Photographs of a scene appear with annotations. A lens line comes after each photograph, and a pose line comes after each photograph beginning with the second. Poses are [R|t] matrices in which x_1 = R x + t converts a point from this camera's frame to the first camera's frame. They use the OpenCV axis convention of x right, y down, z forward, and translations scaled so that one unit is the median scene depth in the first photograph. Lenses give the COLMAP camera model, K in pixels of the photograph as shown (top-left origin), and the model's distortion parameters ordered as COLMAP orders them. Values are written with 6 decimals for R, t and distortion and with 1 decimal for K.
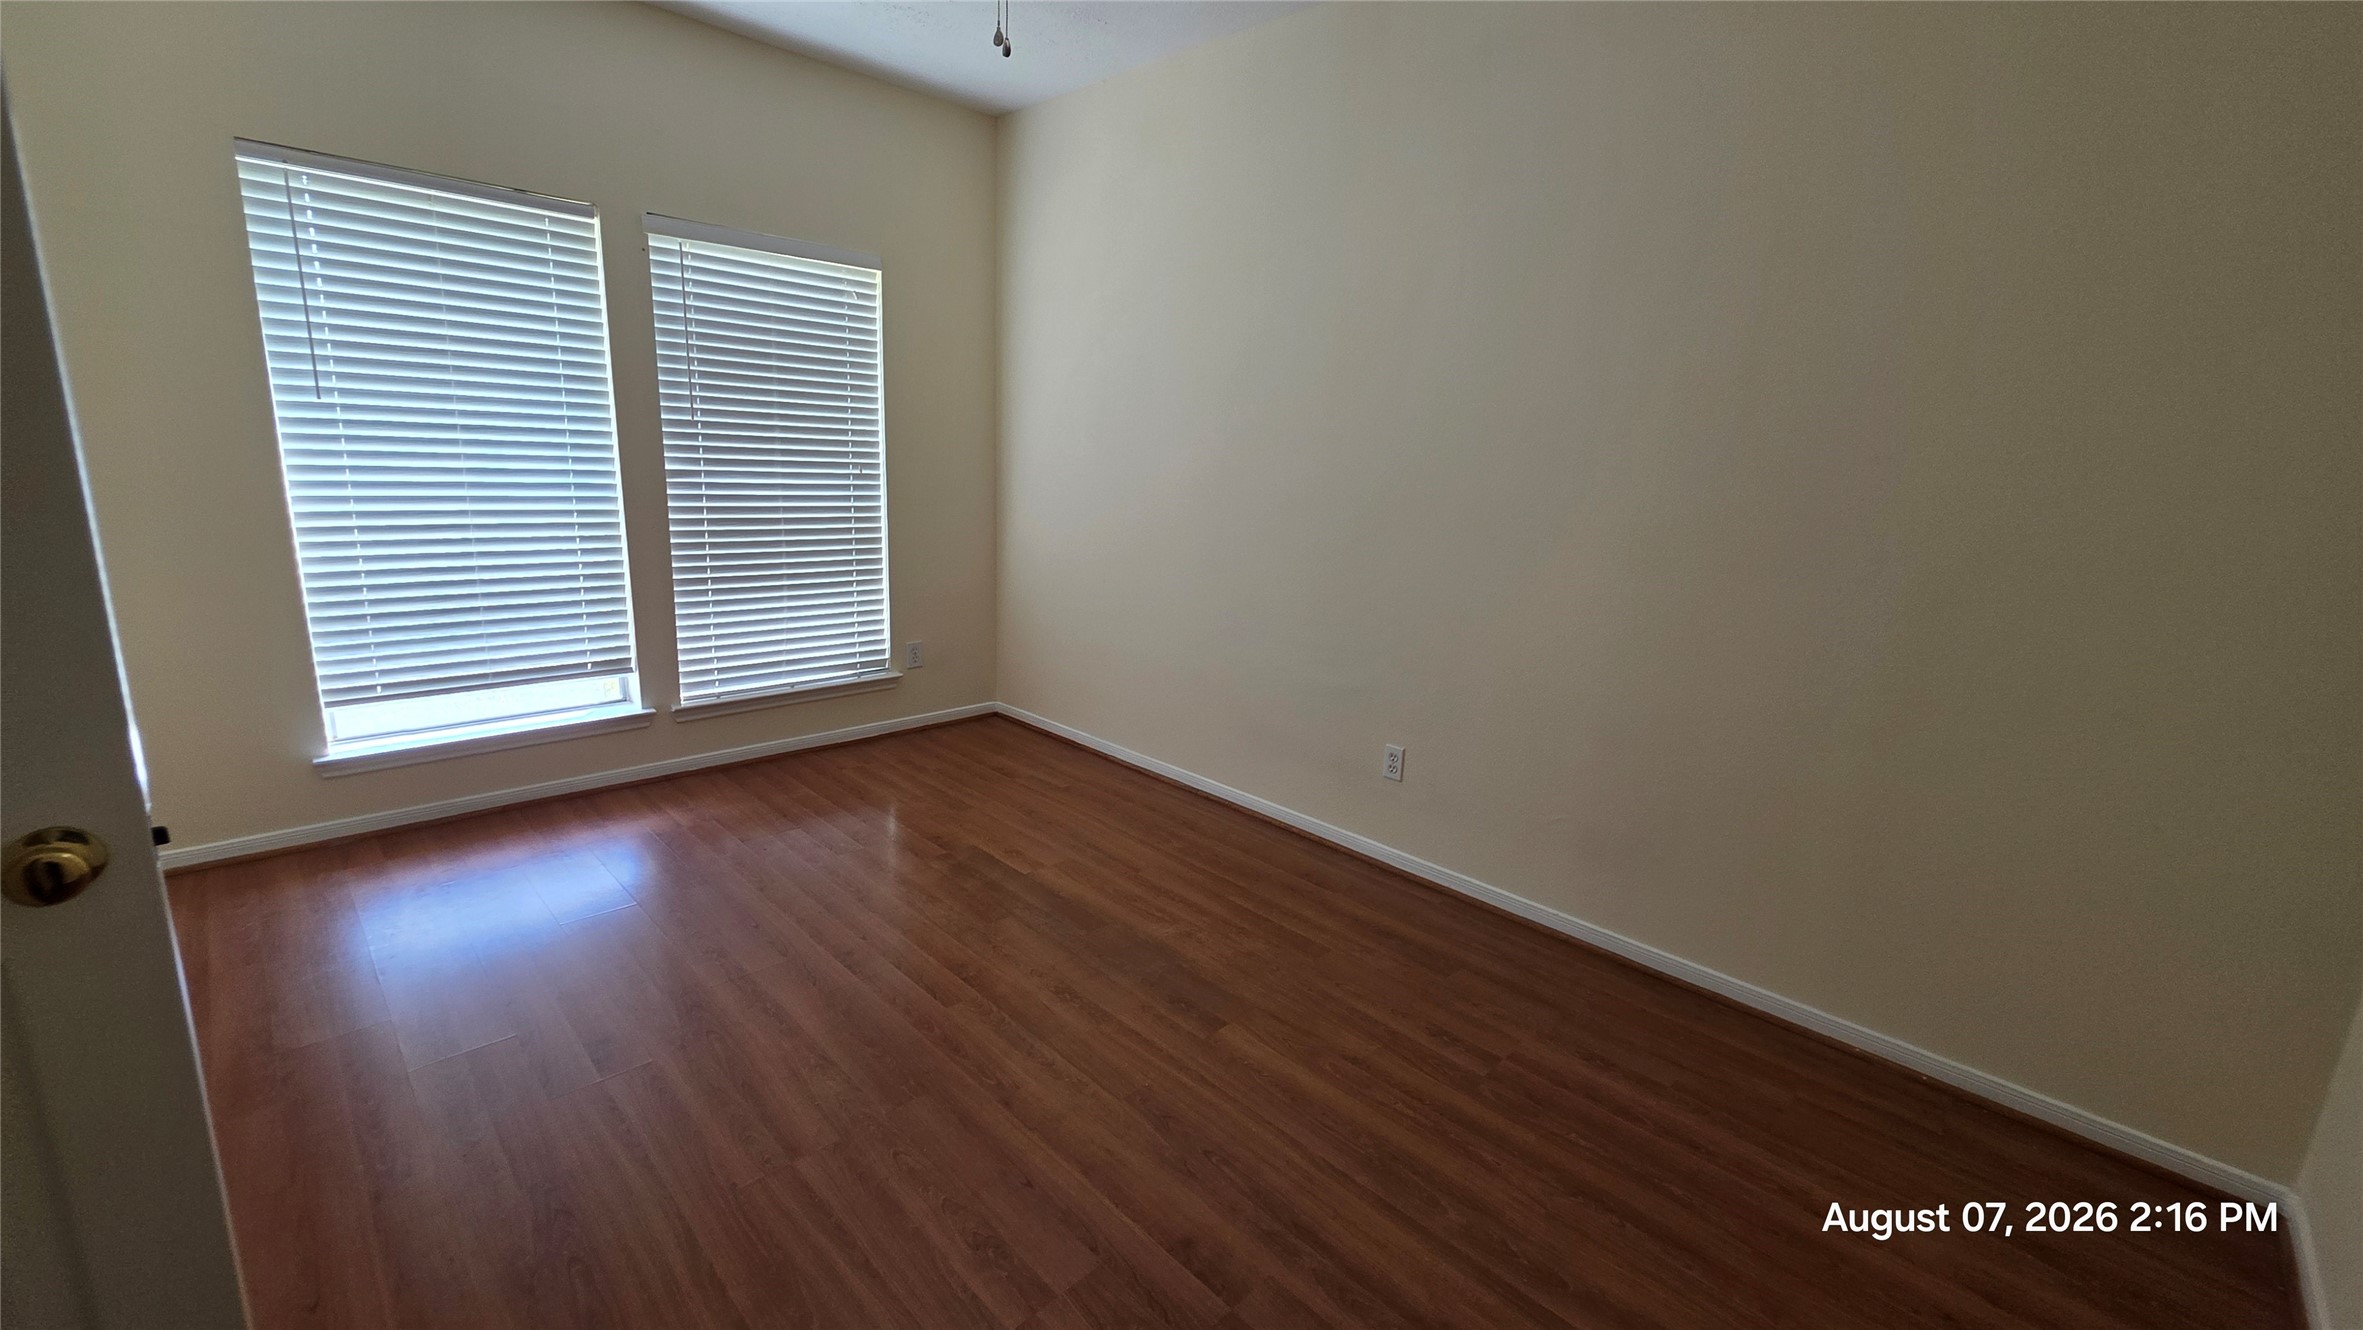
lens RADIAL K [[943.8, 0, 1194.0], [0, 943.8, 658.8], [0, 0, 1]] dist [-0.000013, 0.000739]
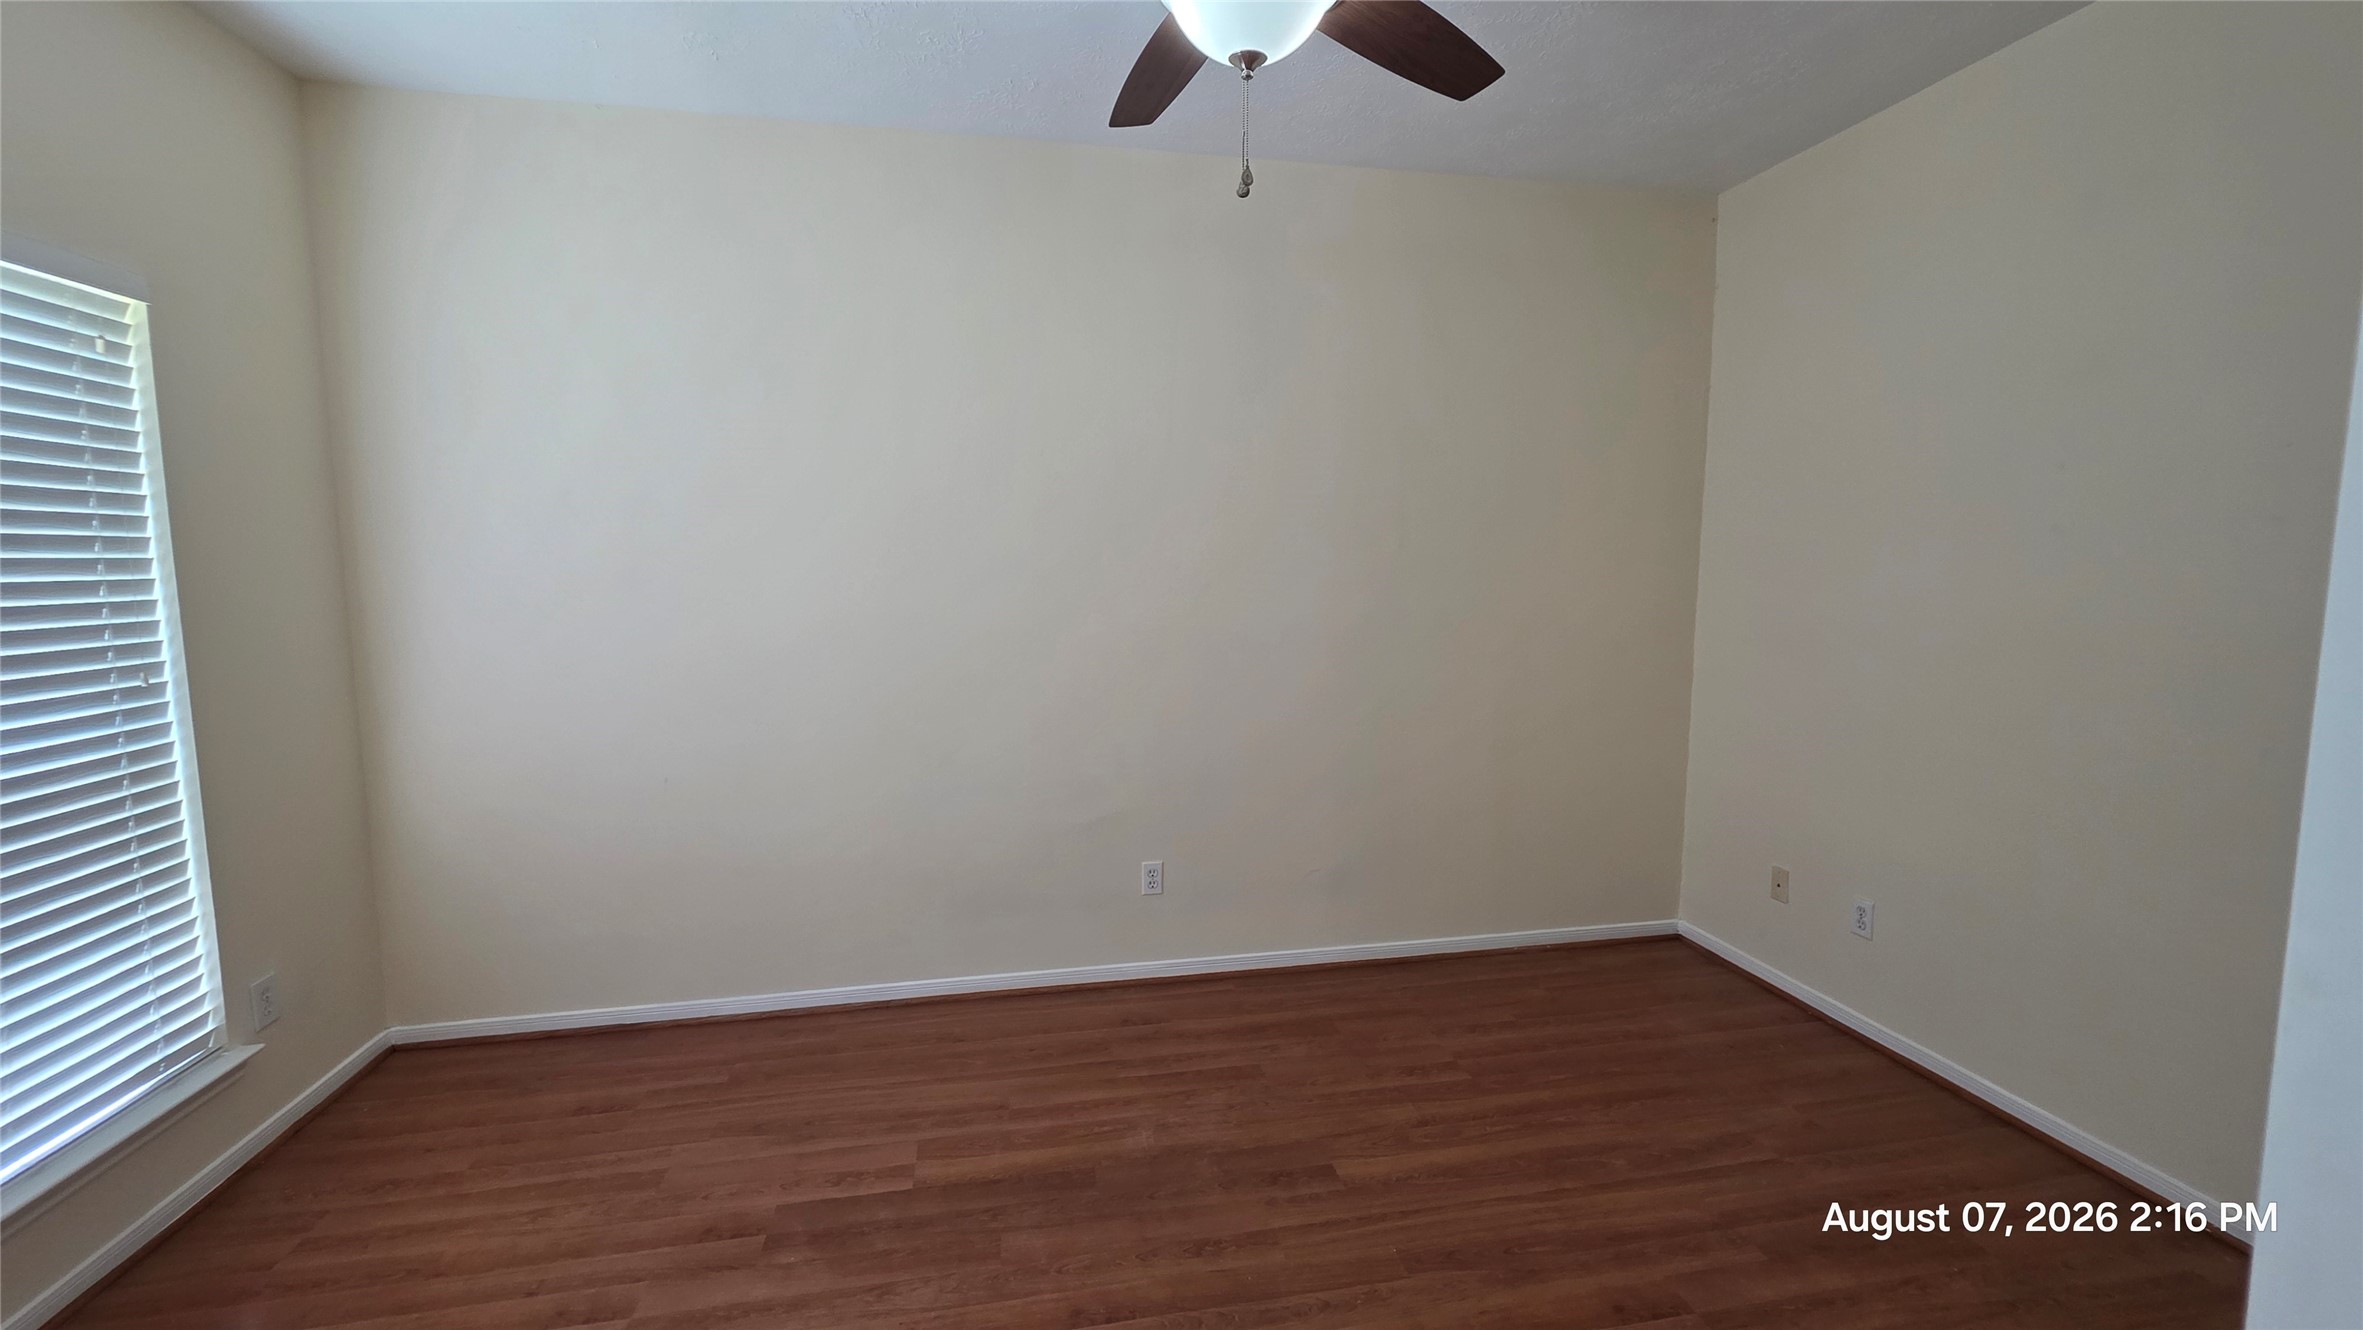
lens RADIAL K [[943.8, 0, 1186.8], [0, 943.8, 663.6], [0, 0, 1]] dist [-0.000013, 0.000739]
pose [[0.567352, -0.137569, 0.811903, -0.615207], [0.207792, 0.977958, 0.020501, -0.142697], [-0.796827, 0.157075, 0.583433, 0.357186]]
